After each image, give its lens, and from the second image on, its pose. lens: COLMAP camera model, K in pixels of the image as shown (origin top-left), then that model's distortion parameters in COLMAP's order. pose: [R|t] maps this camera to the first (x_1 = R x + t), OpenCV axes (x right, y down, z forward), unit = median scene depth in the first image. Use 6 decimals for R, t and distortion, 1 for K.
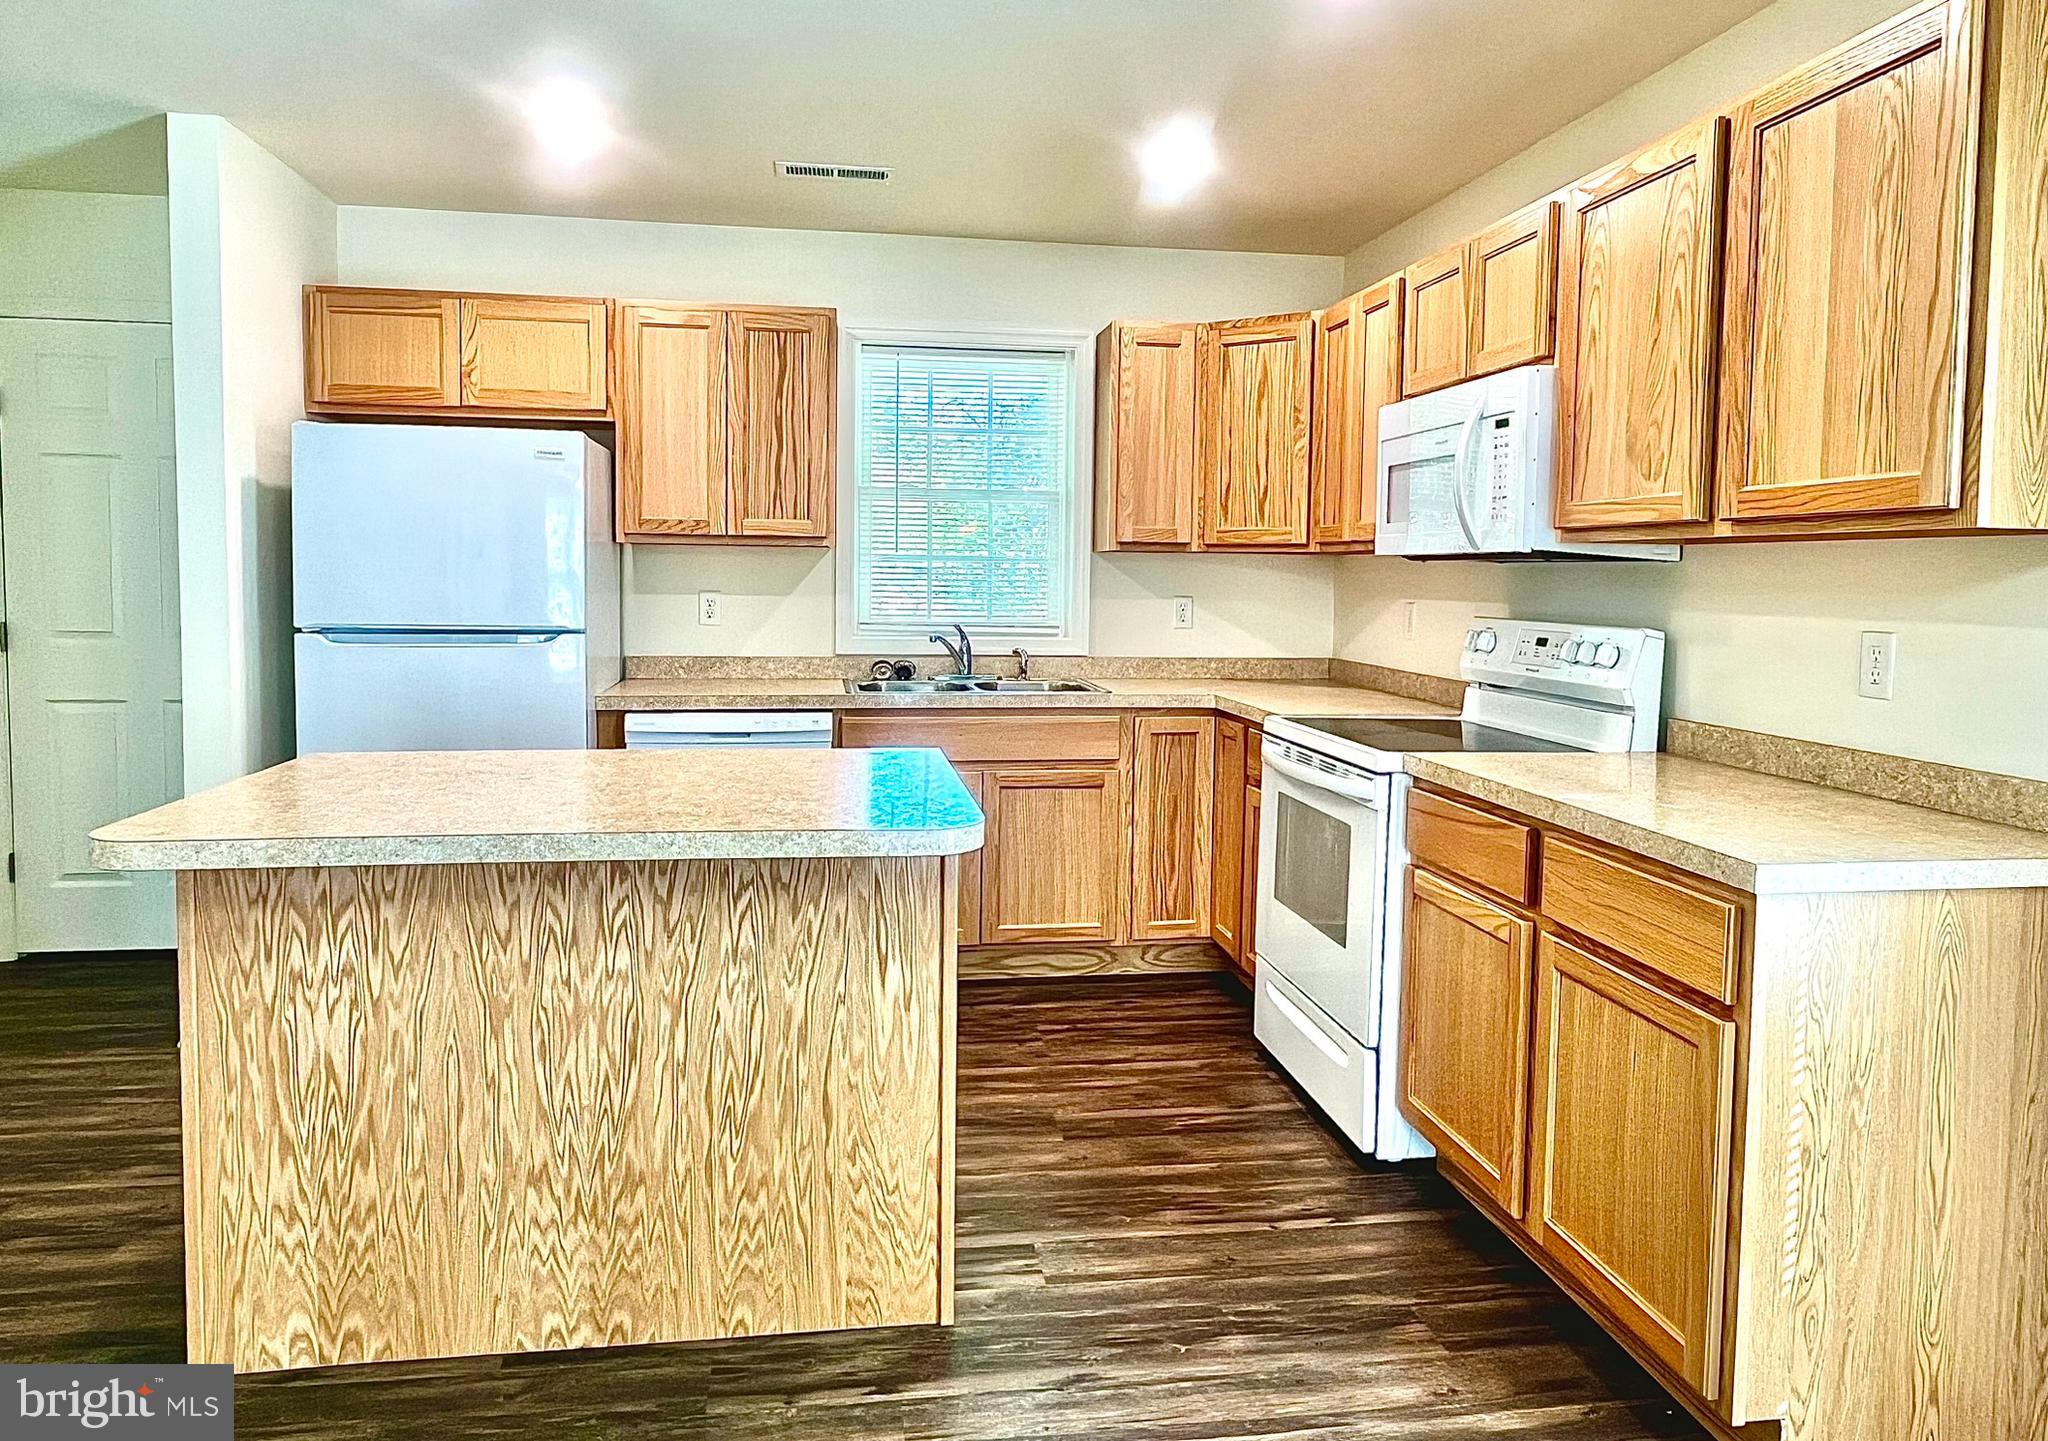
lens RADIAL K [[1349.6, 0, 1024.3], [0, 1349.6, 658.9], [0, 0, 1]] dist [-0.003442, -0.000089]
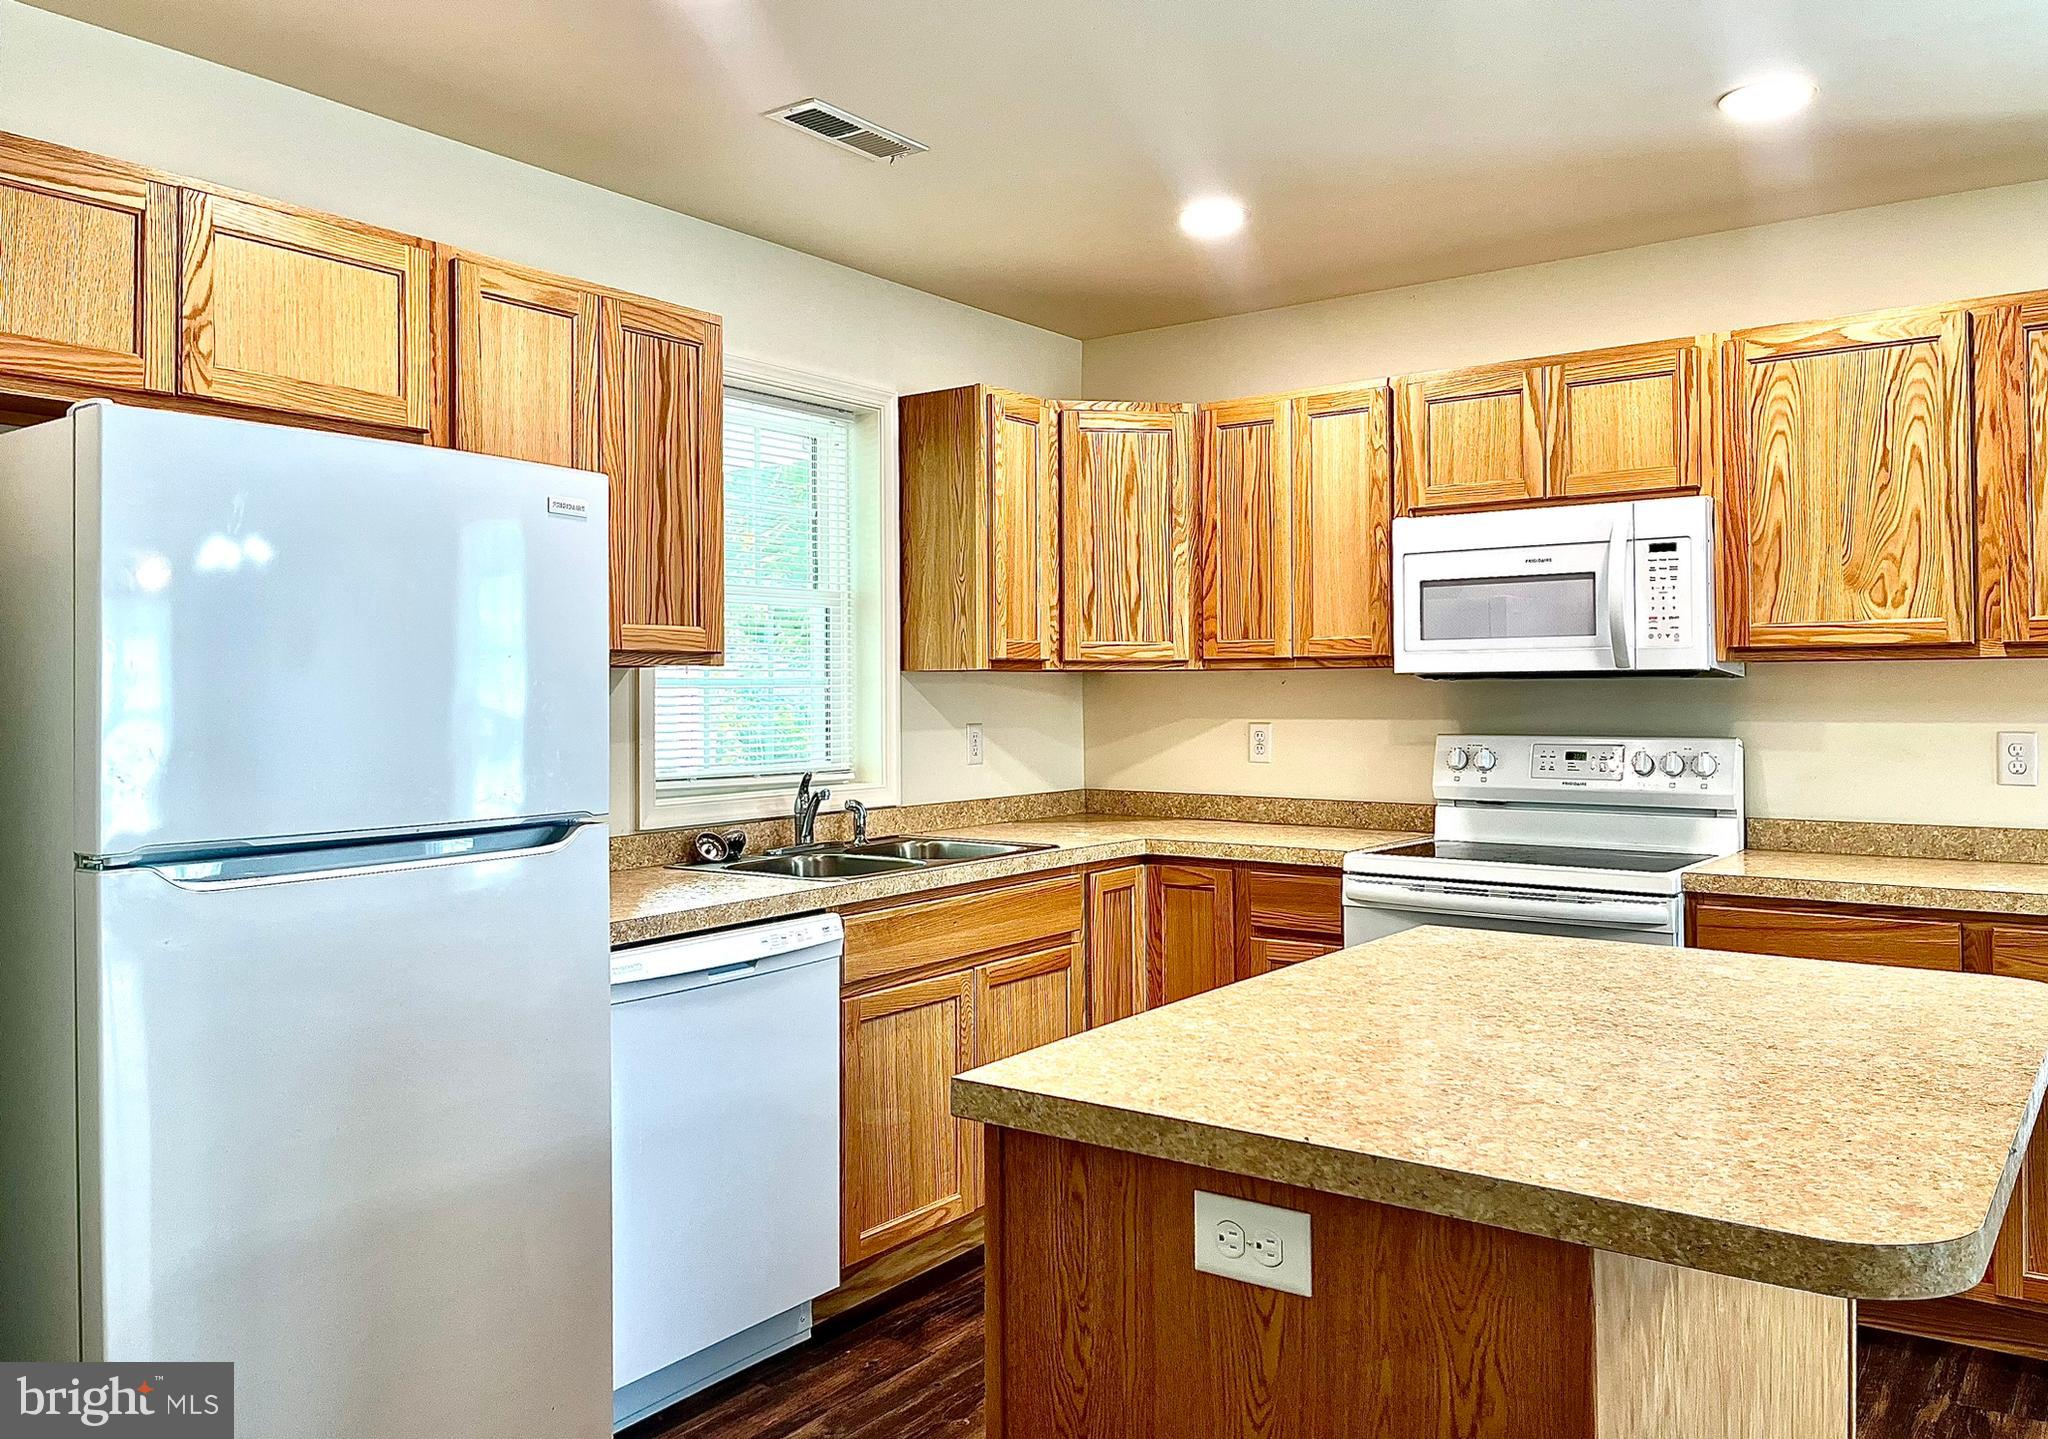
lens RADIAL K [[1525.2, 0, 1023.8], [0, 1525.2, 680.3], [0, 0, 1]] dist [0.000453, -0.004714]
pose [[0.705447, -0.011881, 0.708663, -0.636019], [0.060064, 0.997265, -0.043071, -0.038801], [-0.706213, 0.072950, 0.704231, 0.401675]]
